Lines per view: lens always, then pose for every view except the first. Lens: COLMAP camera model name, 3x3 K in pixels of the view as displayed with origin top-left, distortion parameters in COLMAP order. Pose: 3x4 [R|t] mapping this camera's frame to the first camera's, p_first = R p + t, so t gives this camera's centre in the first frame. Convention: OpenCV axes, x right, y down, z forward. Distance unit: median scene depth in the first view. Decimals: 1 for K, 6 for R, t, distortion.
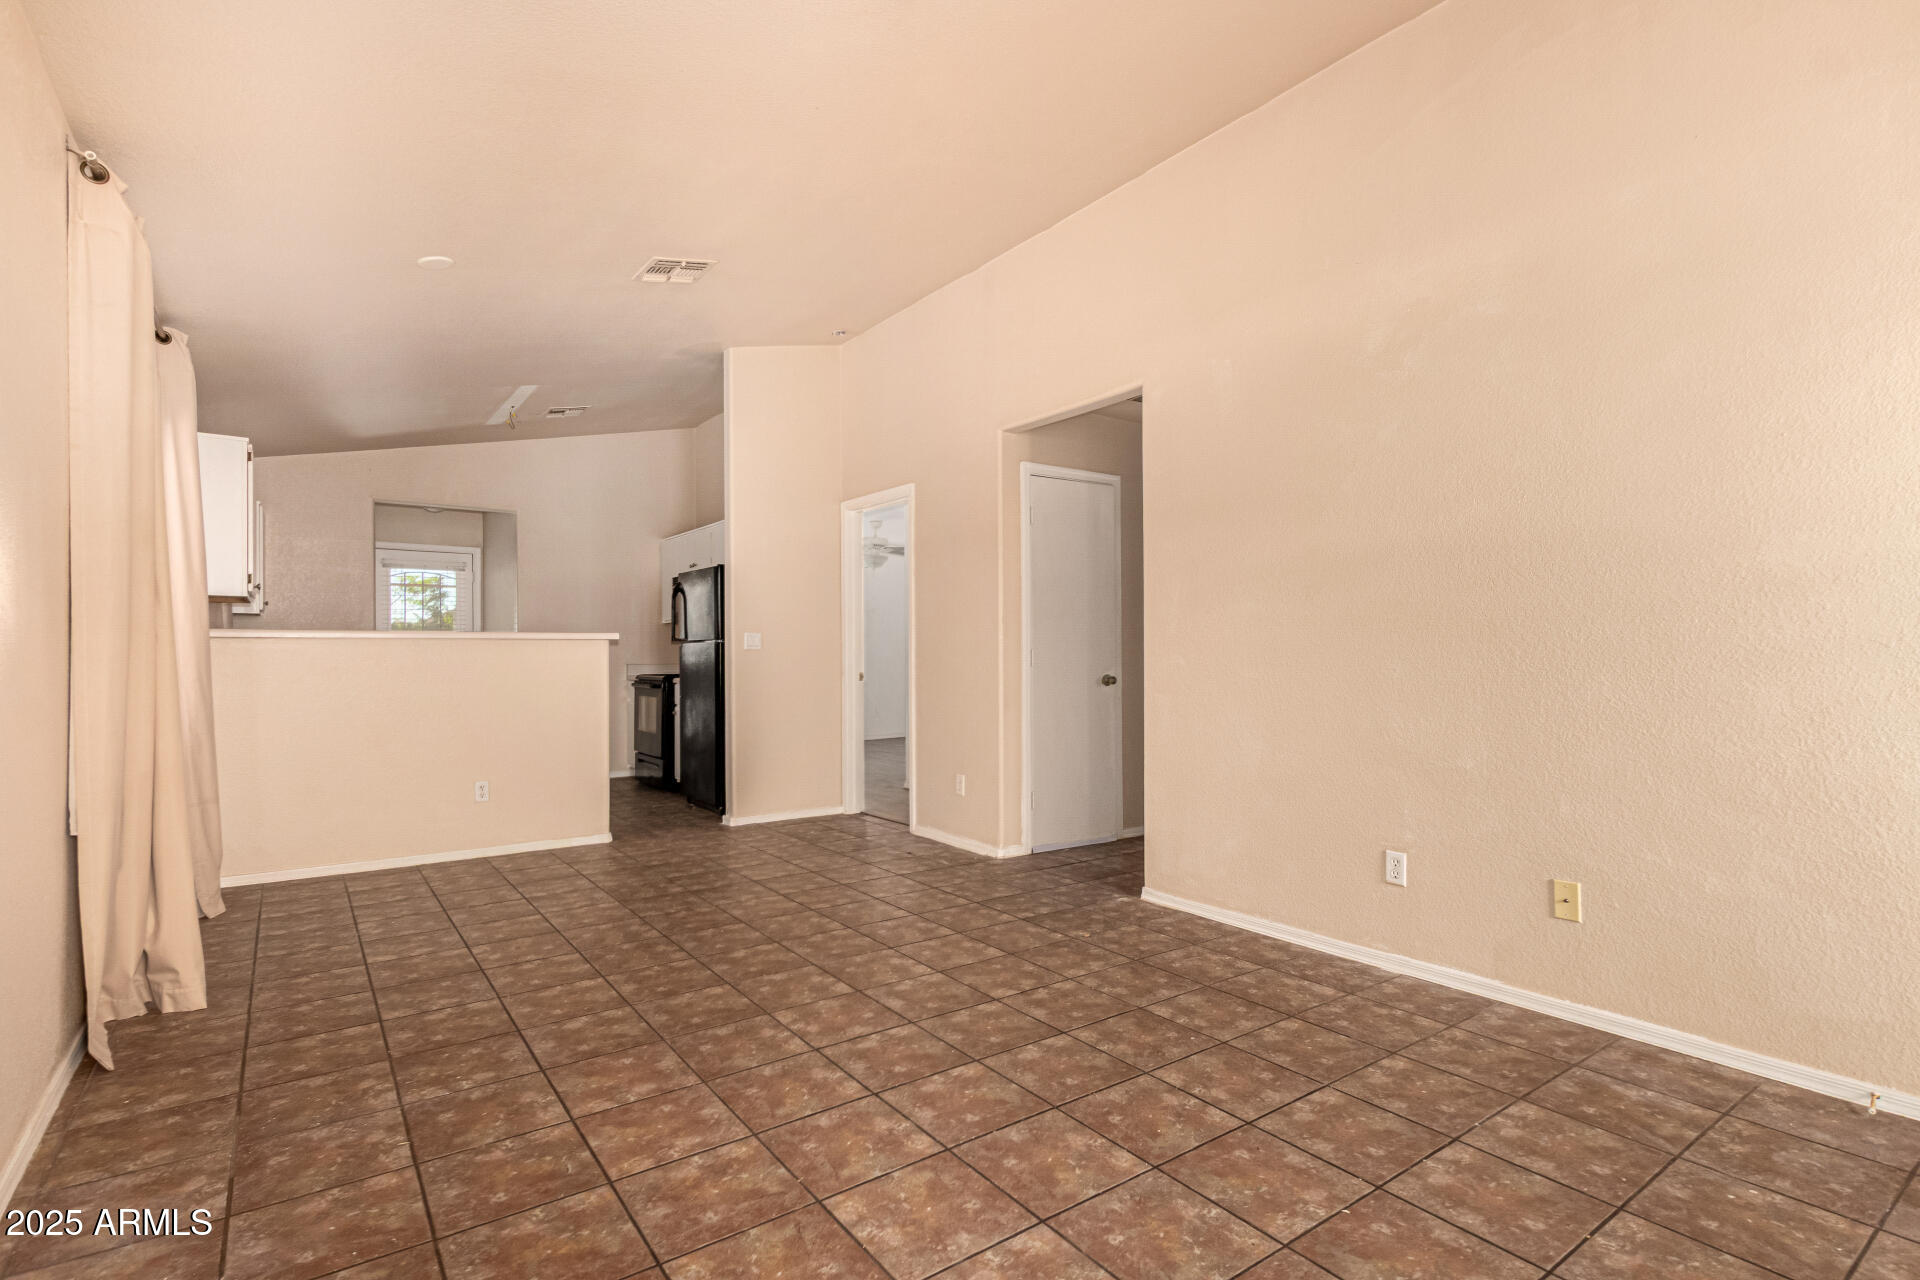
lens RADIAL K [[920.5, 0, 960.0], [0, 920.5, 640.0], [0, 0, 1]] dist [0.020857, -0.009435]
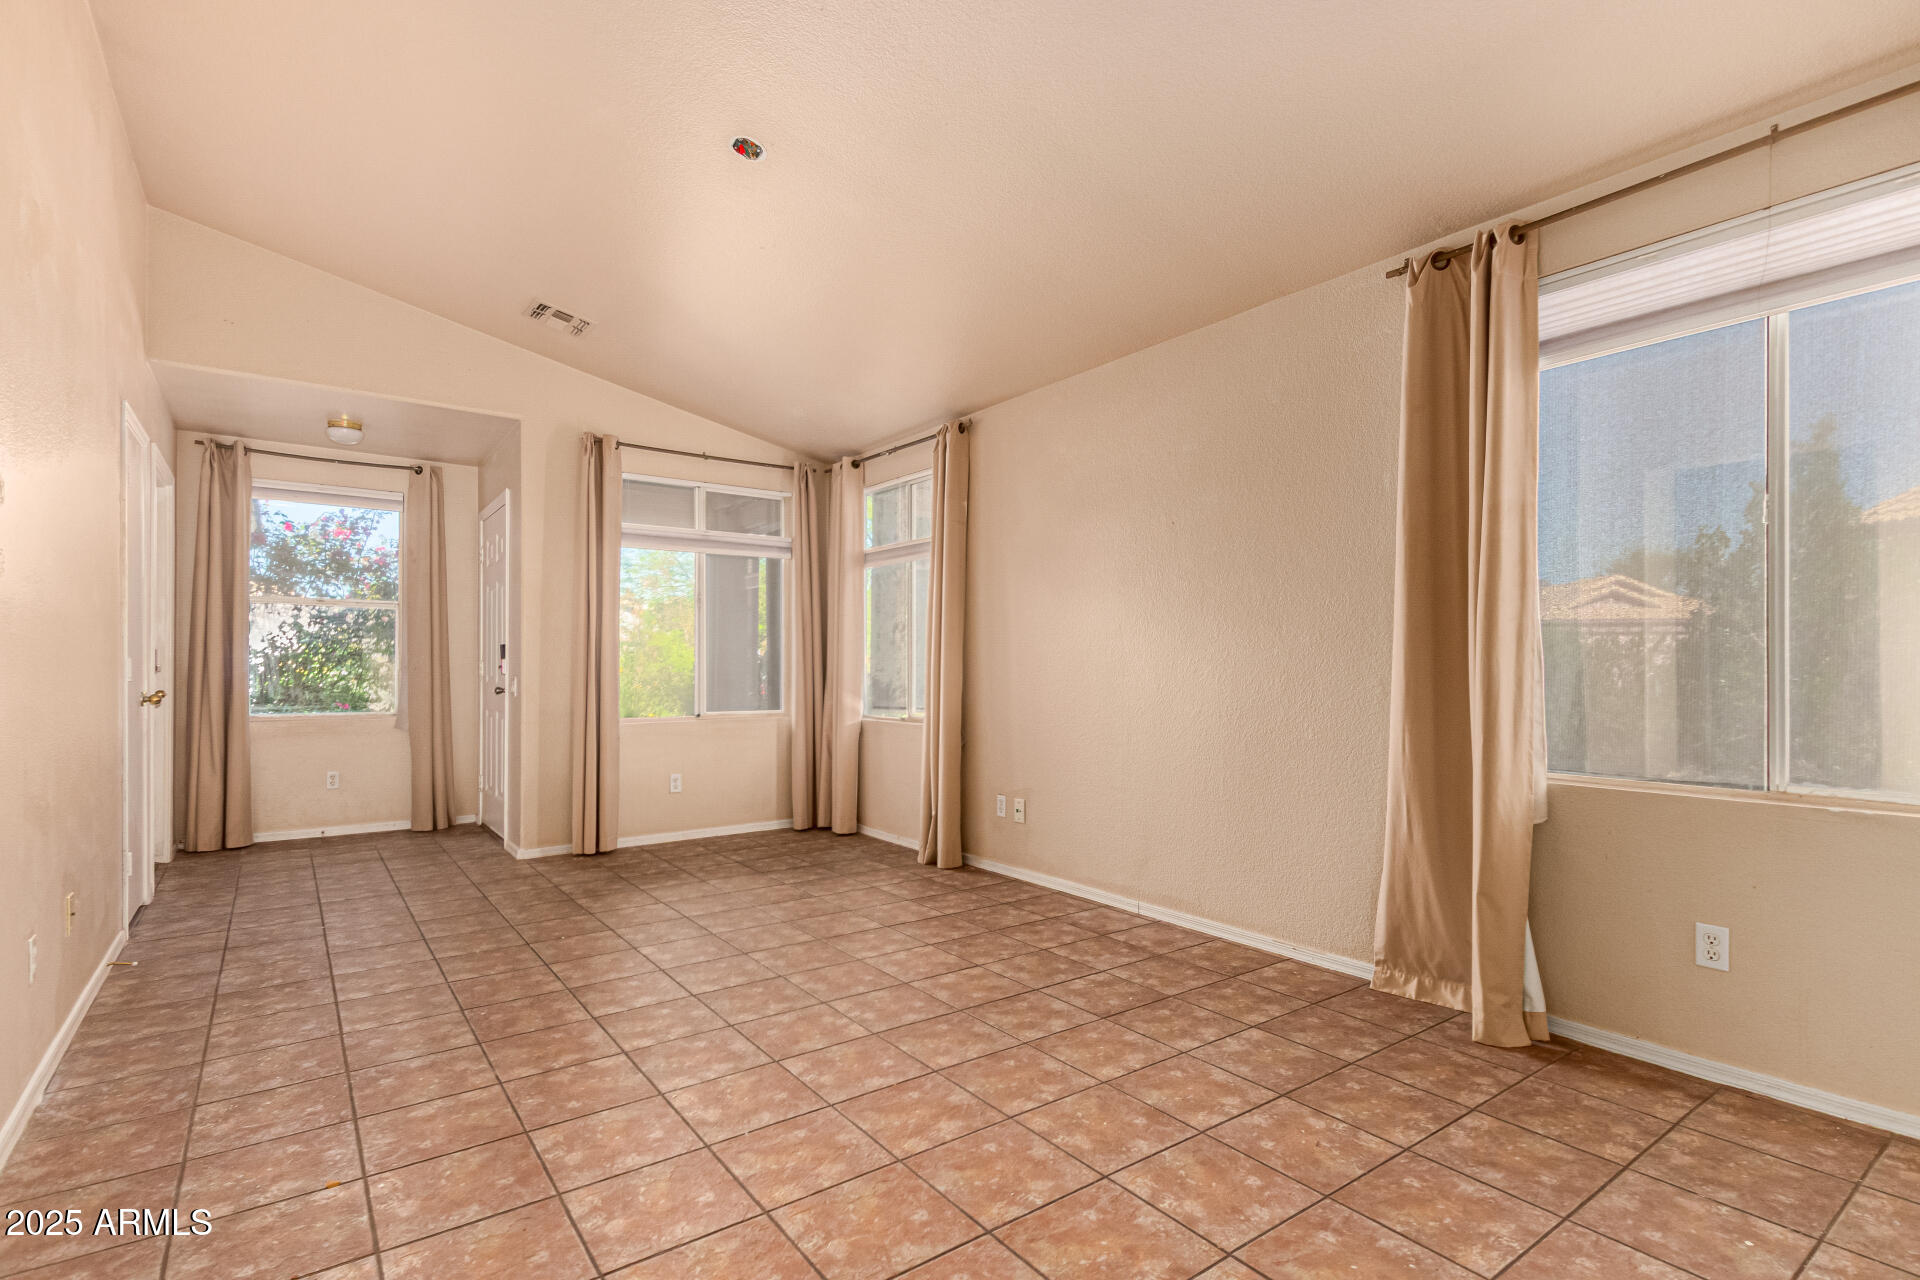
lens RADIAL K [[924.8, 0, 959.1], [0, 924.8, 646.7], [0, 0, 1]] dist [0.022656, -0.010334]
pose [[-0.999973, 0.001927, -0.007110, -0.261481], [0.002191, 0.999306, -0.037192, 0.029123], [0.007033, -0.037207, -0.999283, 1.792437]]
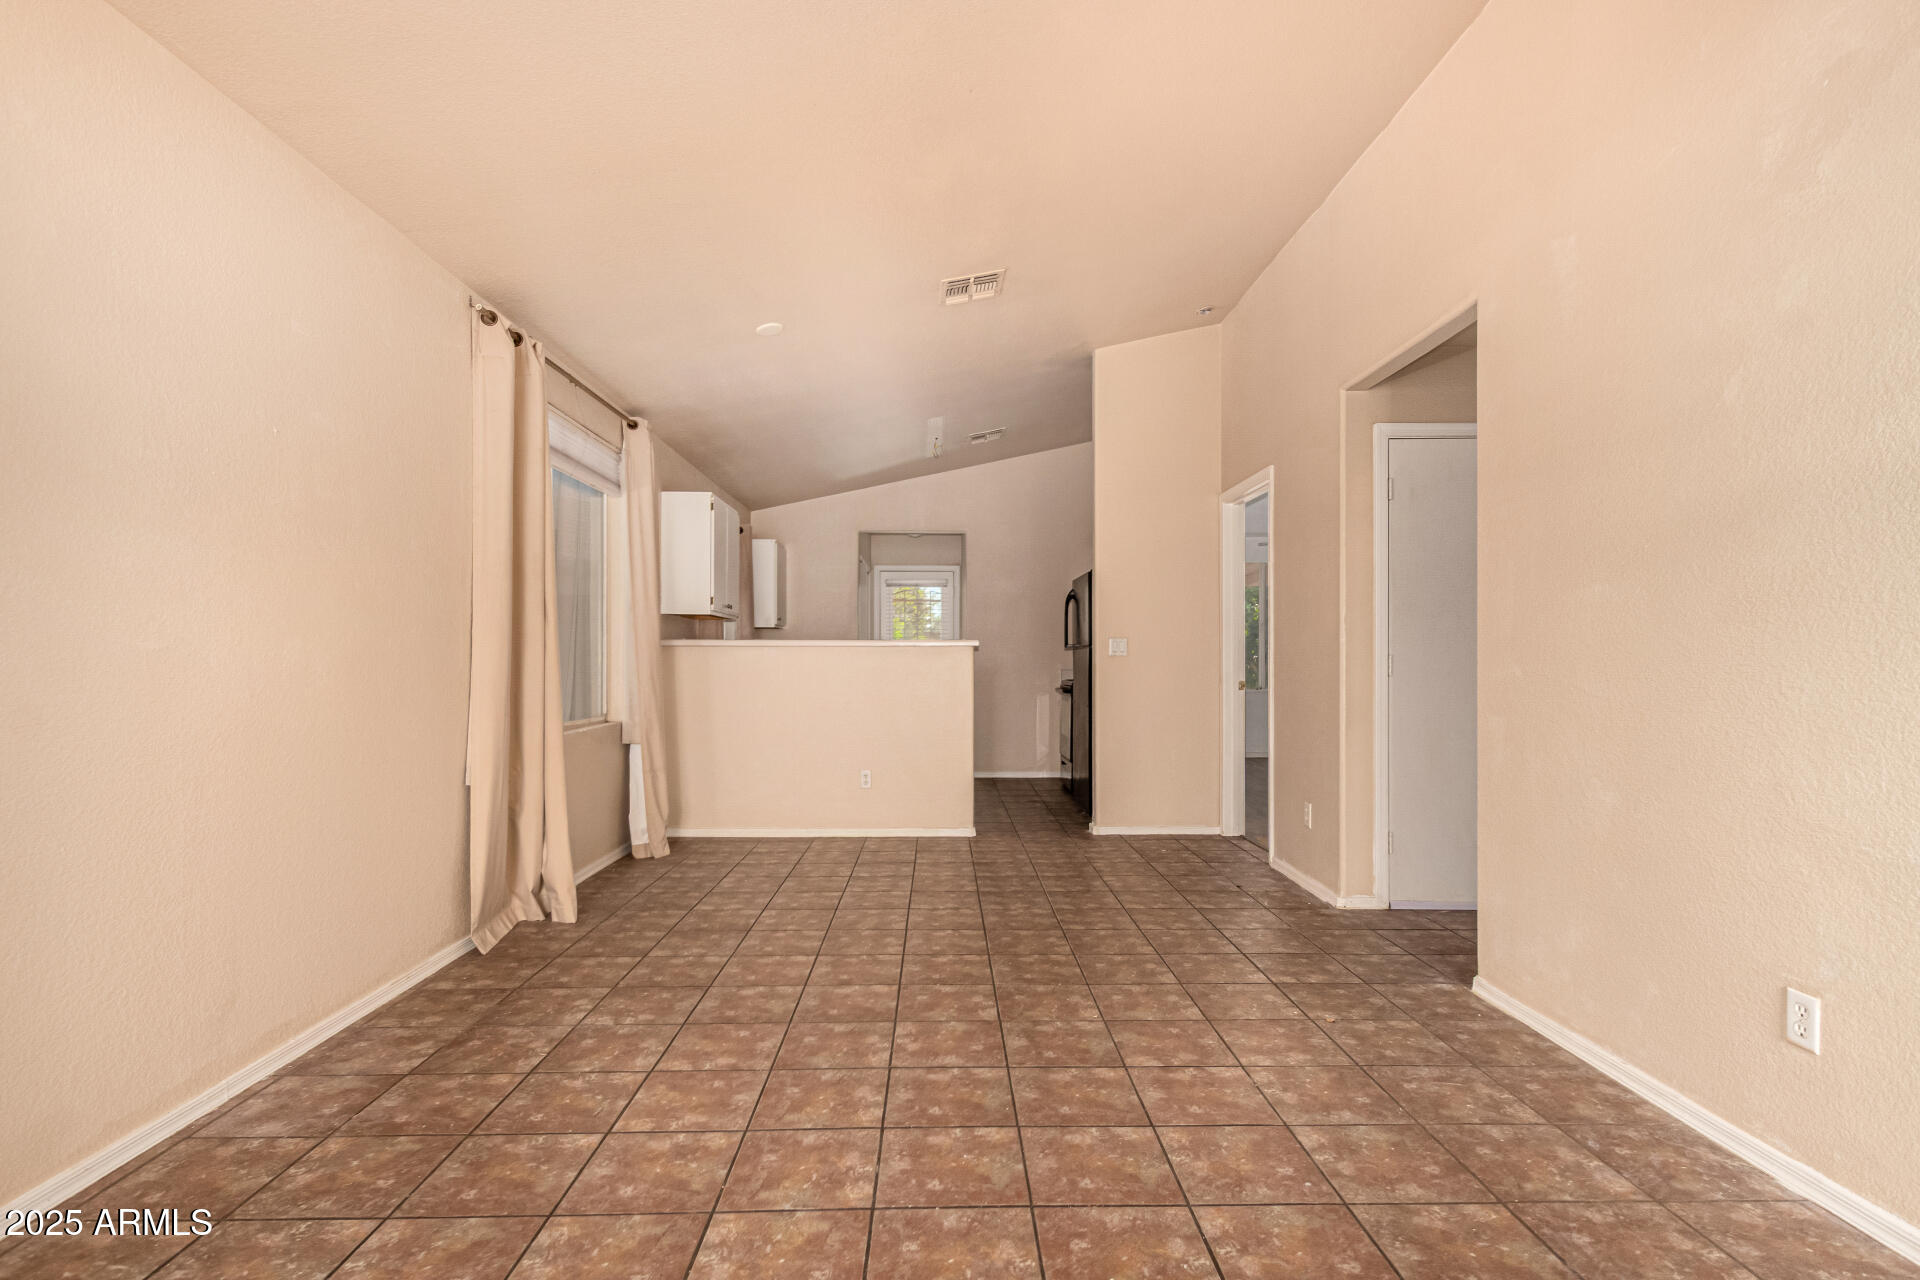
lens RADIAL K [[924.8, 0, 959.1], [0, 924.8, 646.7], [0, 0, 1]] dist [0.022656, -0.010334]
pose [[0.822650, -0.005851, -0.568518, 0.375750], [0.006385, 0.999979, -0.001052, 0.002376], [0.568512, -0.002765, 0.822670, 0.196844]]
